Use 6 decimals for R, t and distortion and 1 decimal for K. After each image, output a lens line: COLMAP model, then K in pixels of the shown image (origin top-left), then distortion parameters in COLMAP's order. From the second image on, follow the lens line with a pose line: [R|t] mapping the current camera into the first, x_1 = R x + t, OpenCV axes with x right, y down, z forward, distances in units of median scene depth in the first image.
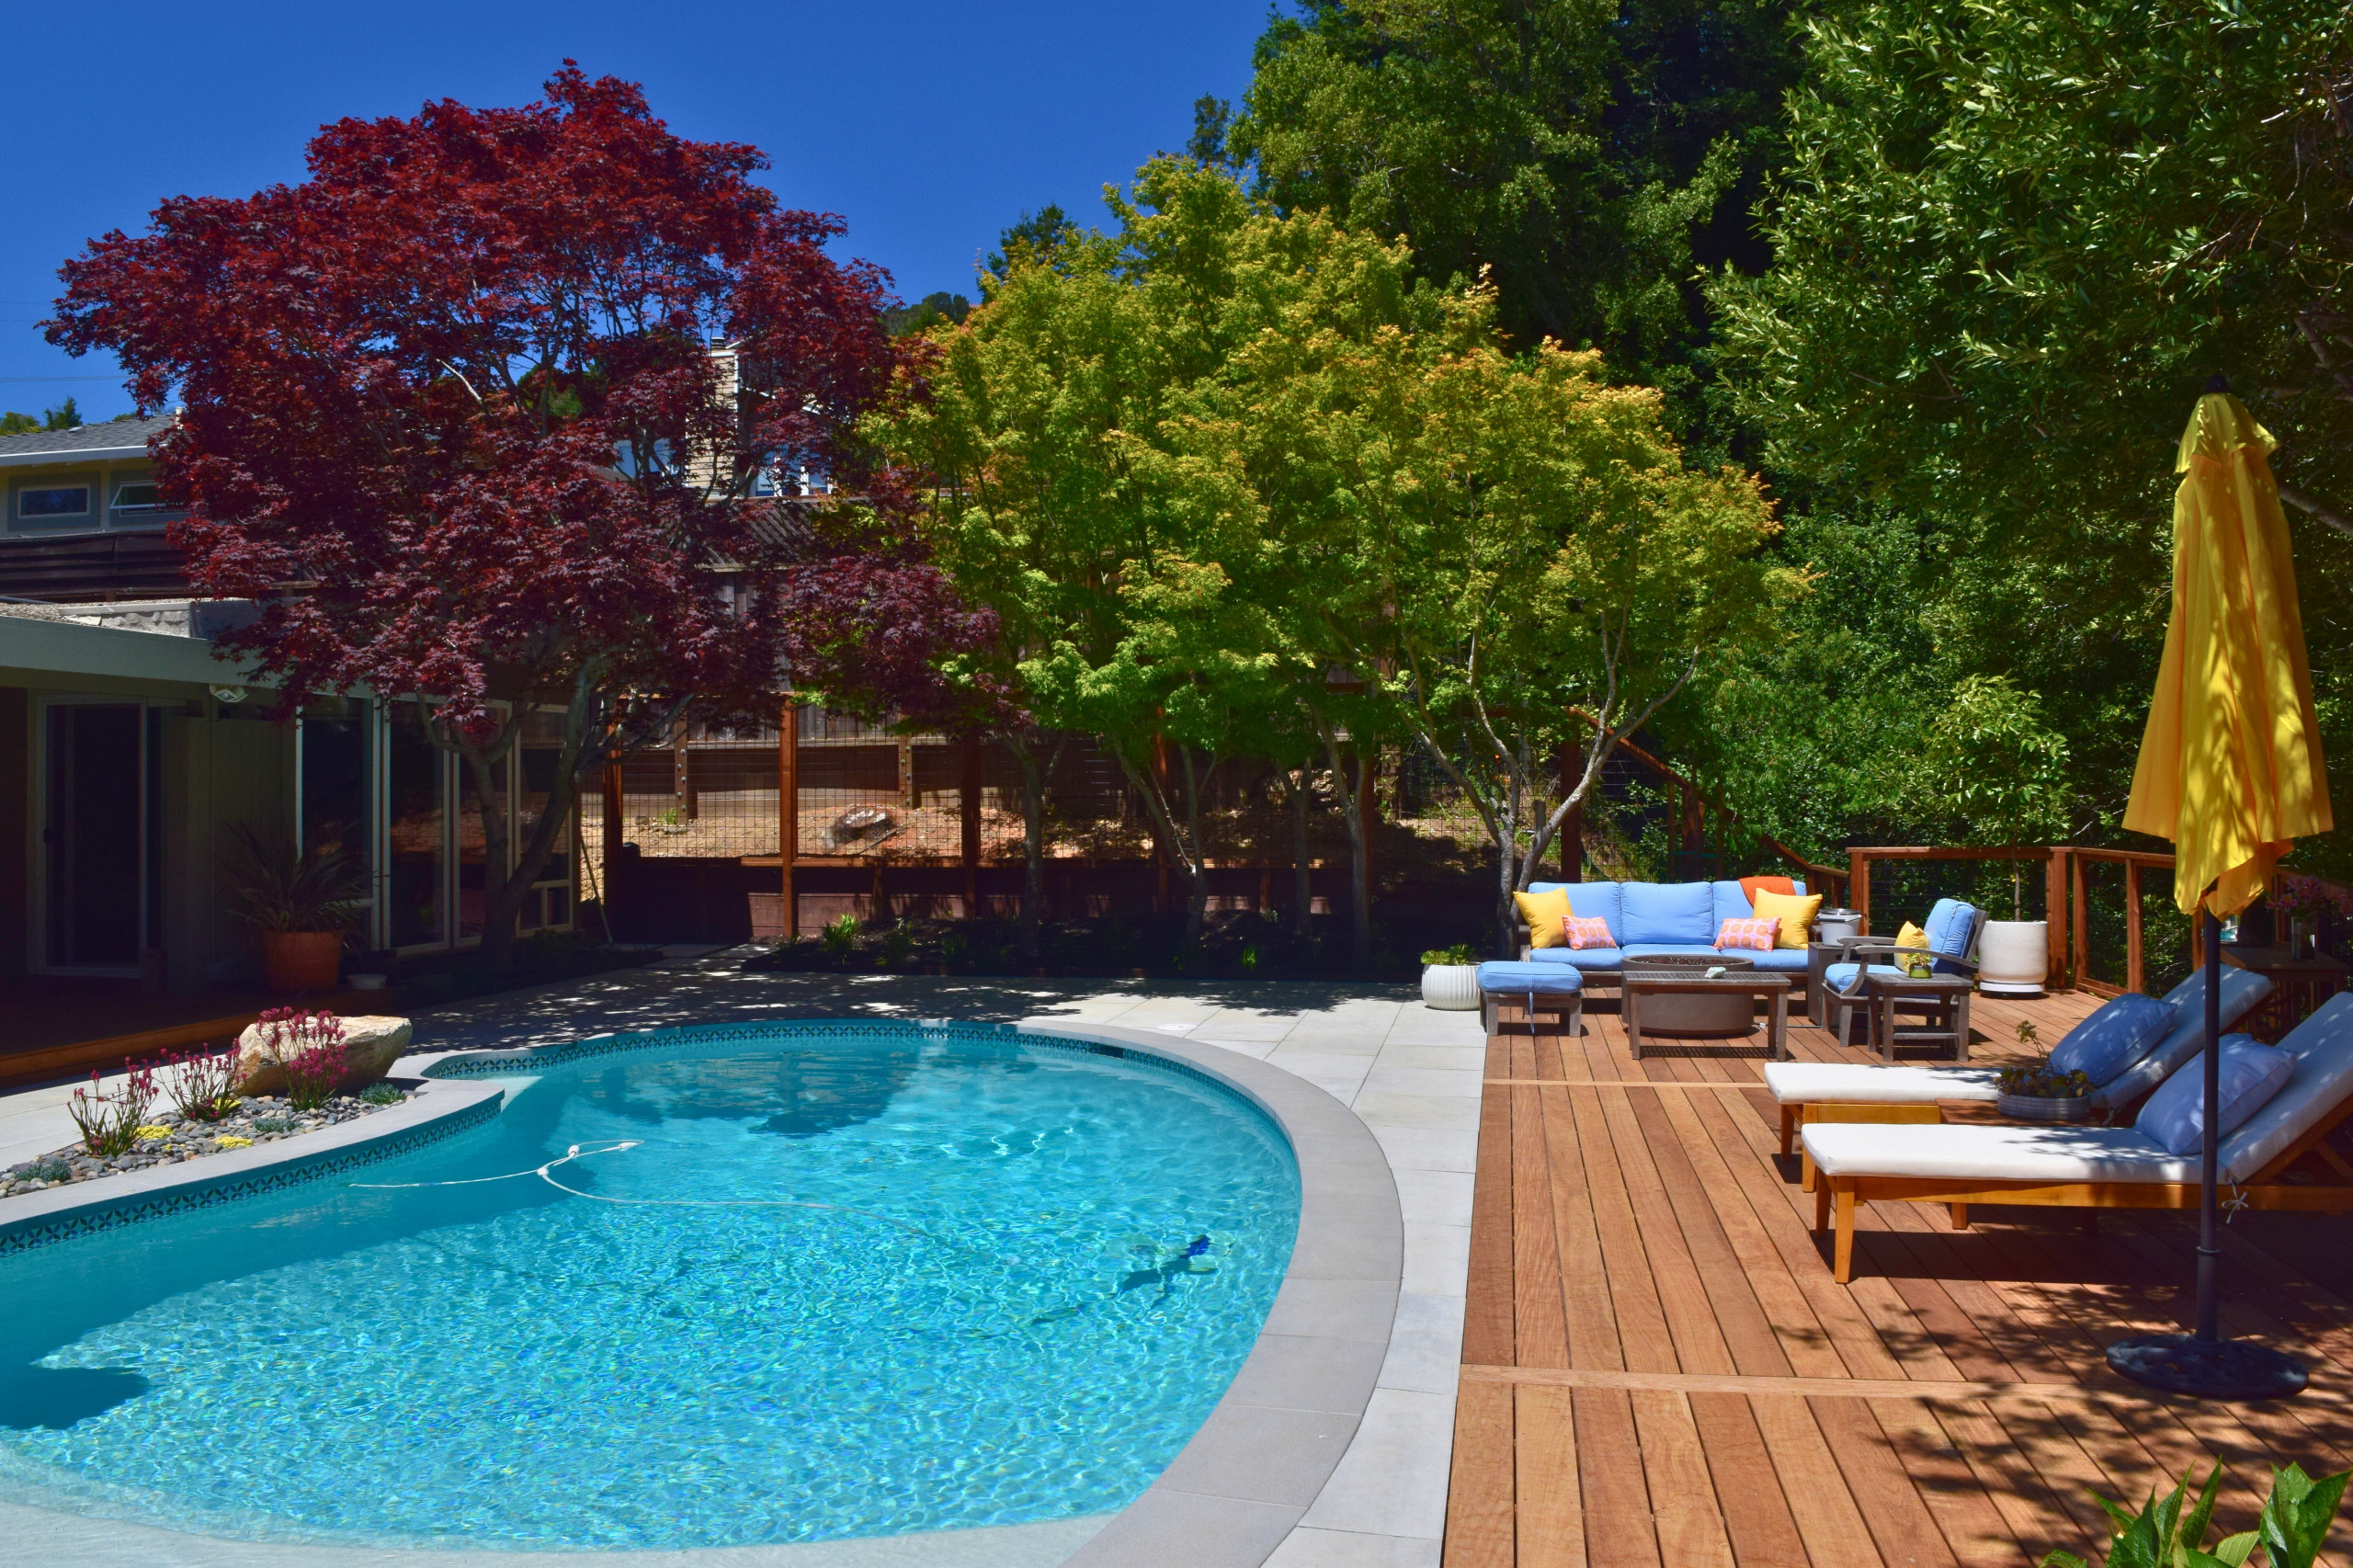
lens RADIAL K [[1822.8, 0, 1170.9], [0, 1822.8, 757.5], [0, 0, 1]] dist [-0.080014, 0.005001]
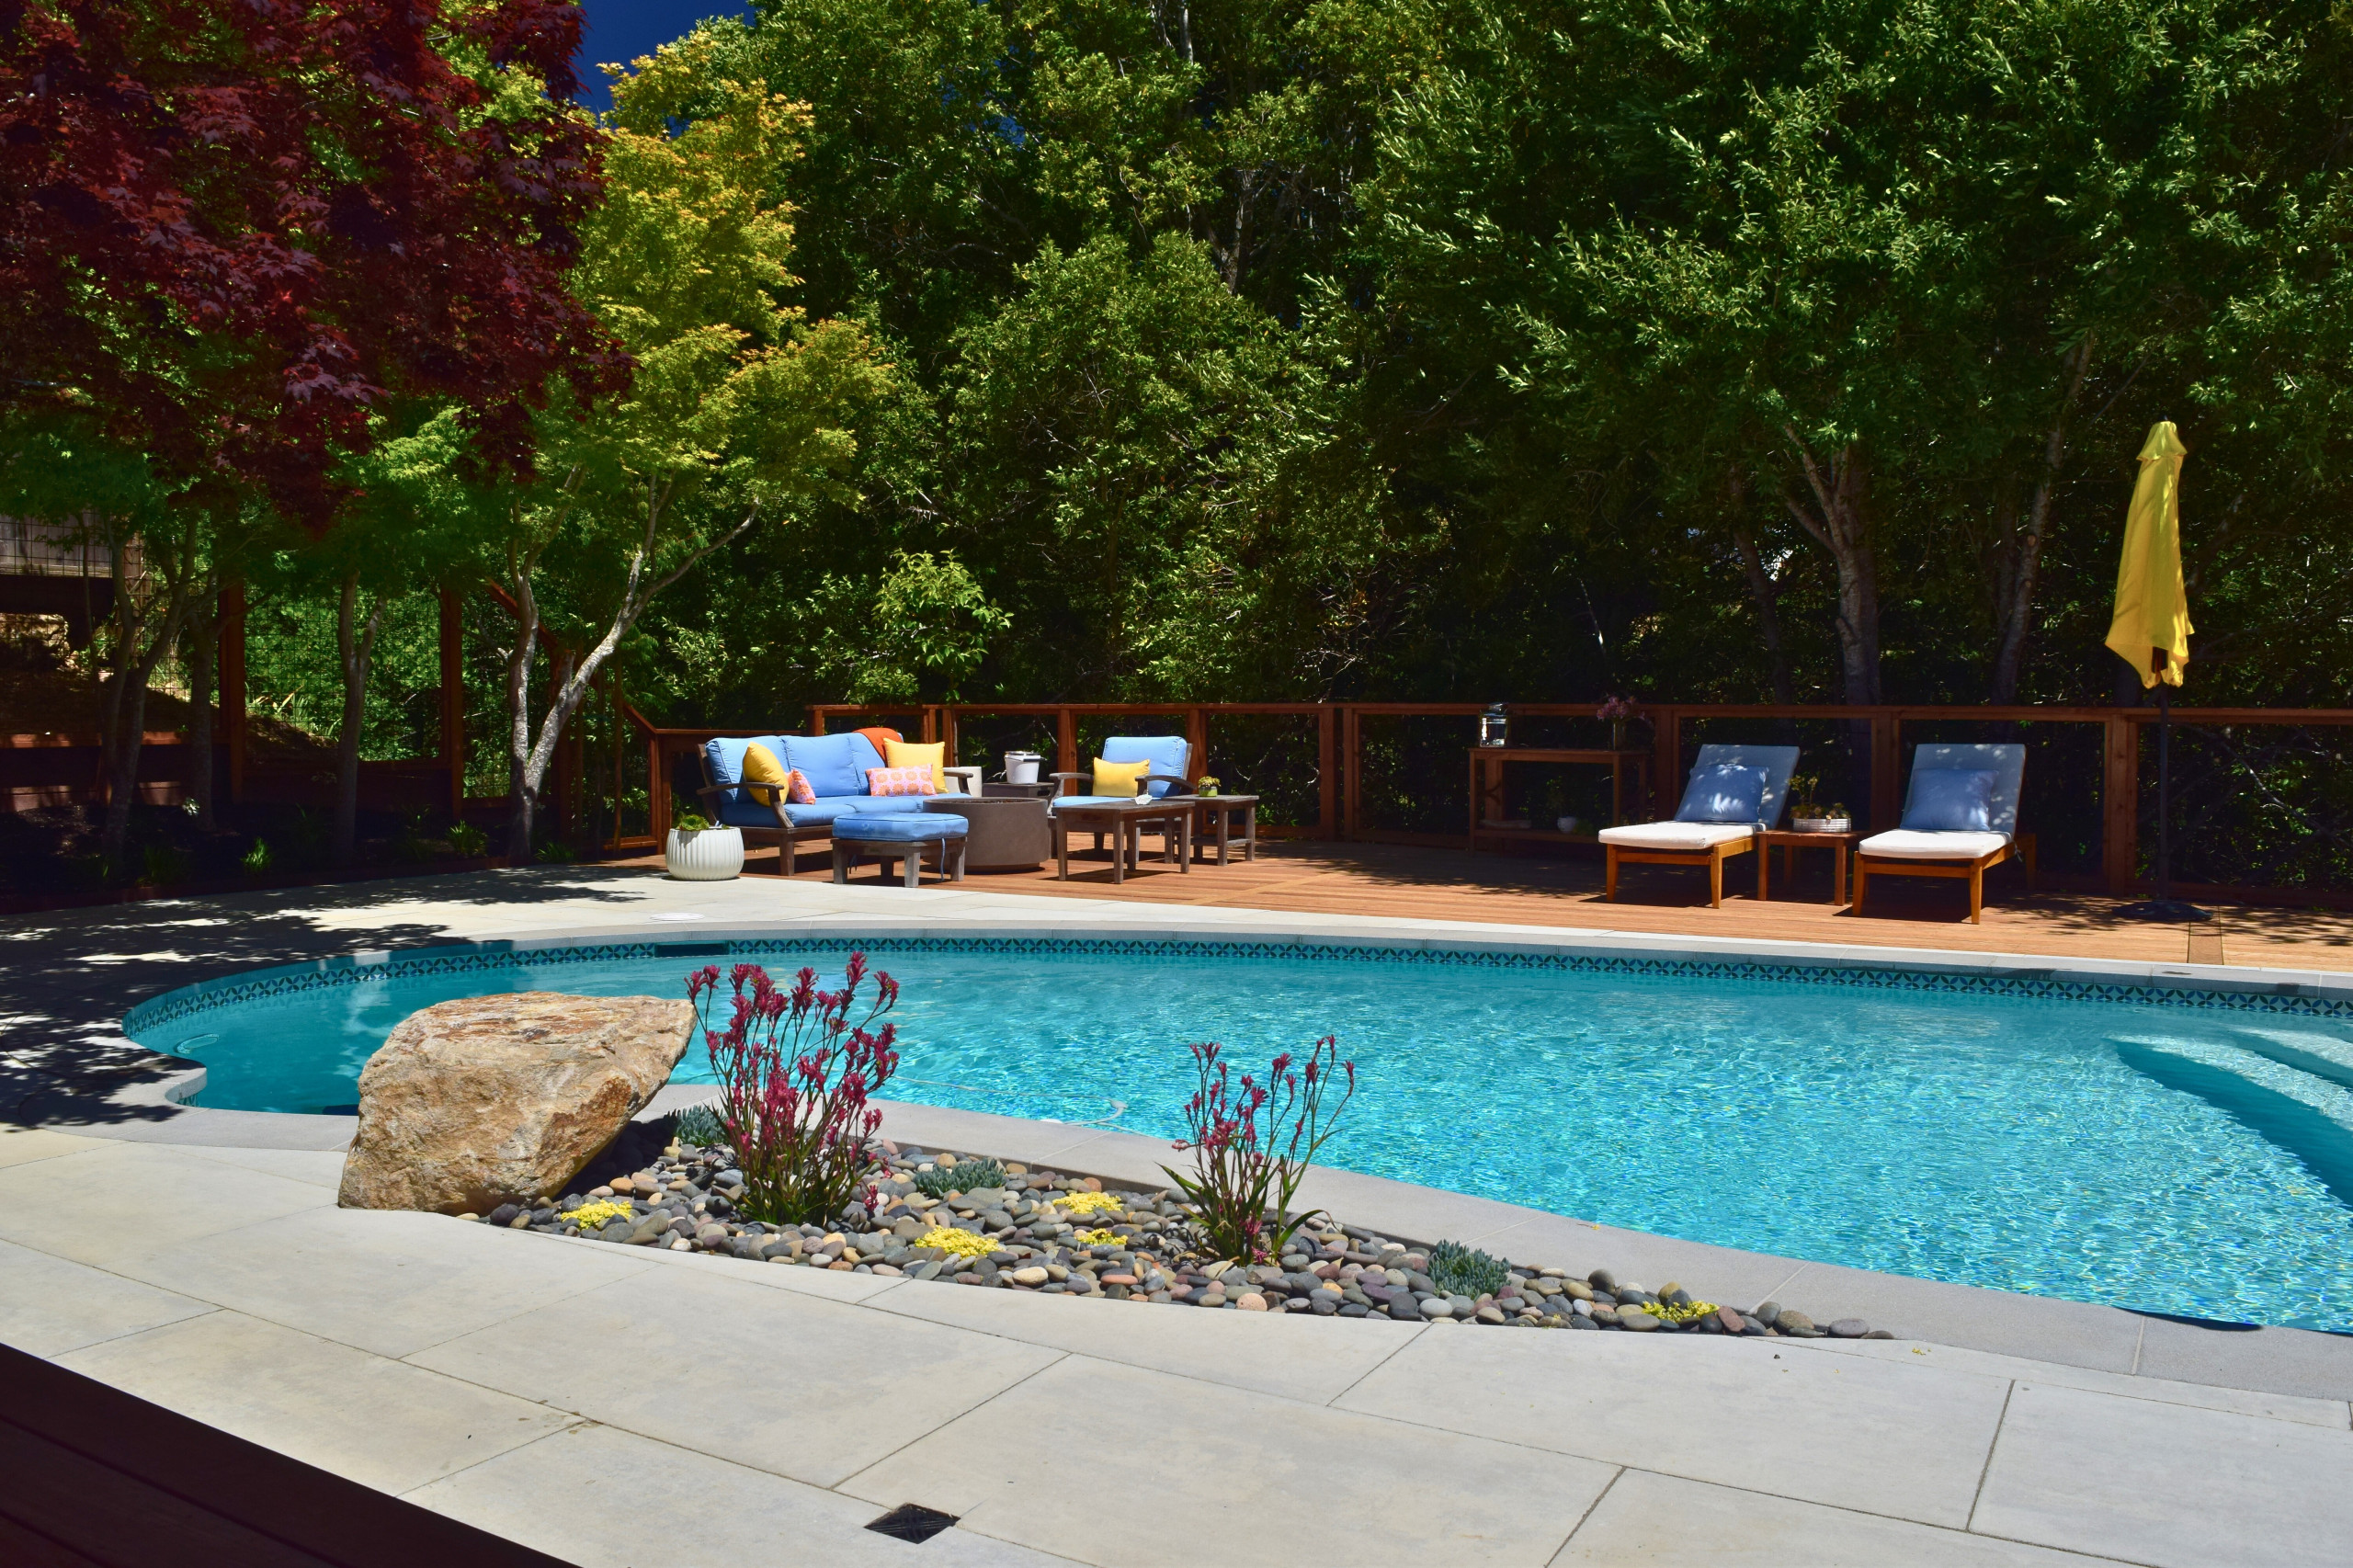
lens RADIAL K [[1822.8, 0, 1170.9], [0, 1822.8, 757.5], [0, 0, 1]] dist [-0.080014, 0.005001]
pose [[0.334589, -0.021202, 0.942125, -0.577038], [-0.021196, 0.999325, 0.030017, 0.045941], [-0.942126, -0.030012, 0.333914, 0.471578]]
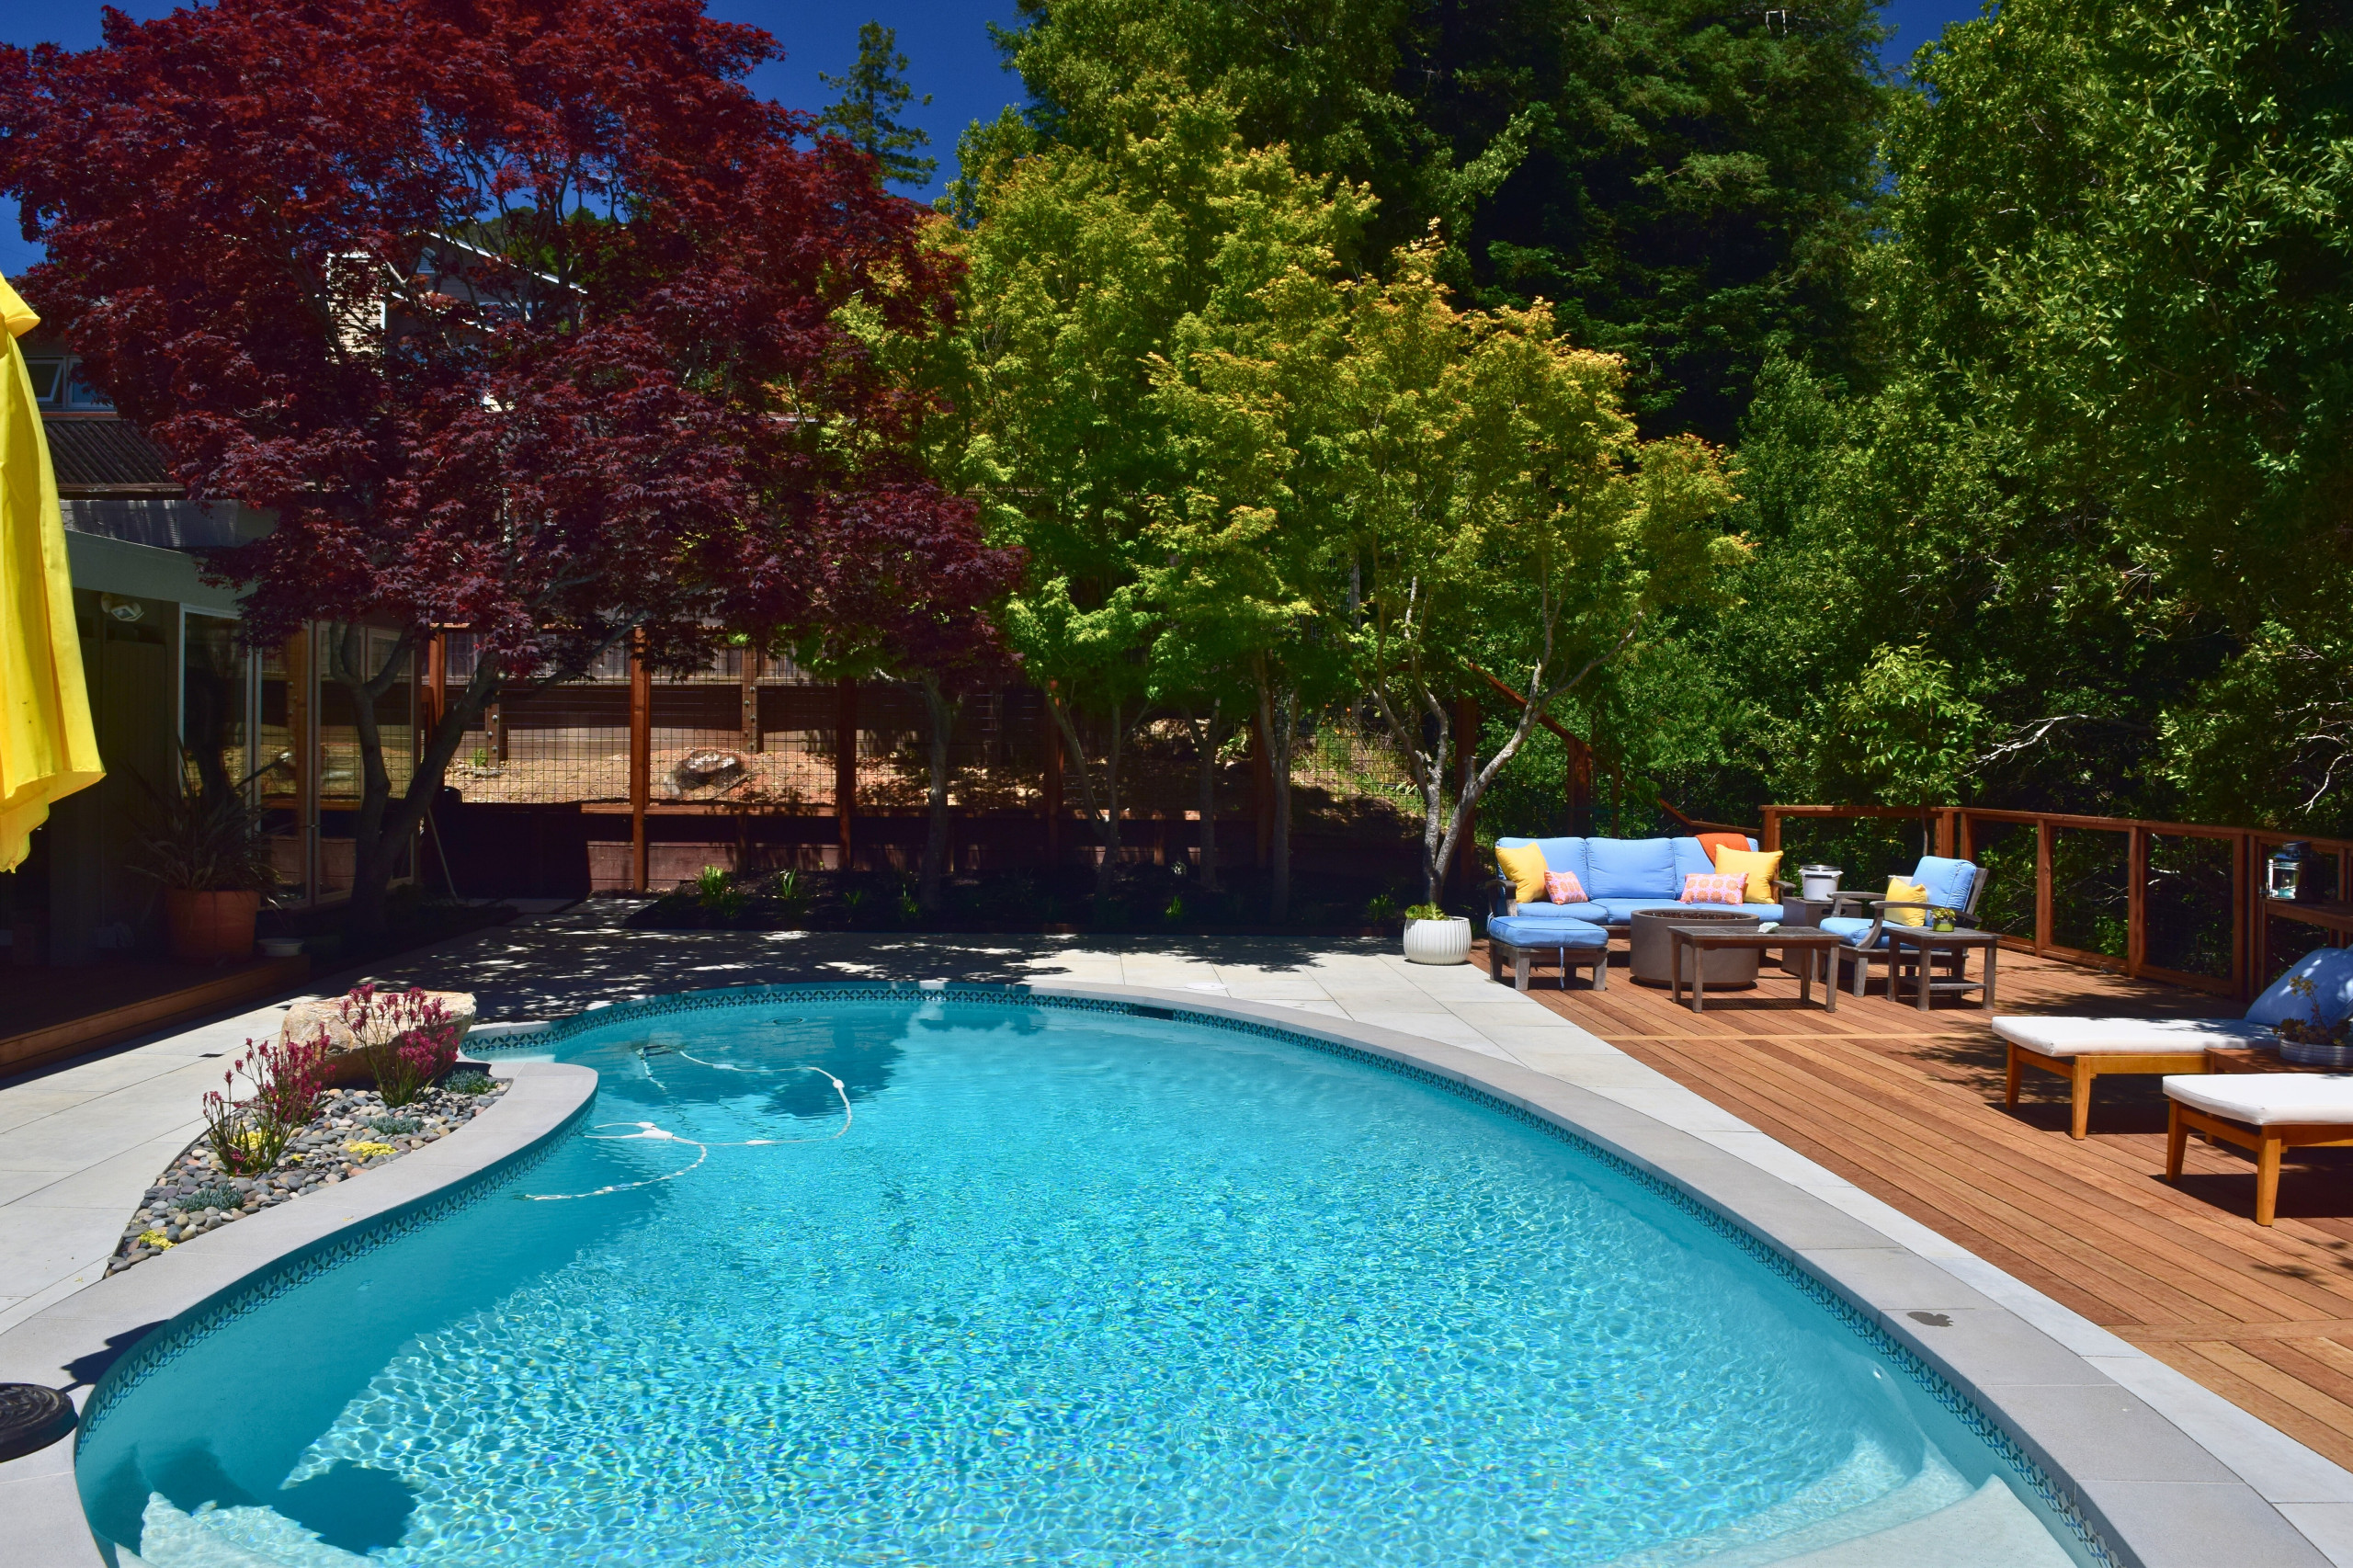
lens RADIAL K [[1822.8, 0, 1170.9], [0, 1822.8, 757.5], [0, 0, 1]] dist [-0.080014, 0.005001]
pose [[0.976030, 0.014176, 0.217172, -0.197585], [-0.020556, 0.999420, 0.027144, 0.000733], [-0.216661, -0.030958, 0.975756, 0.054632]]
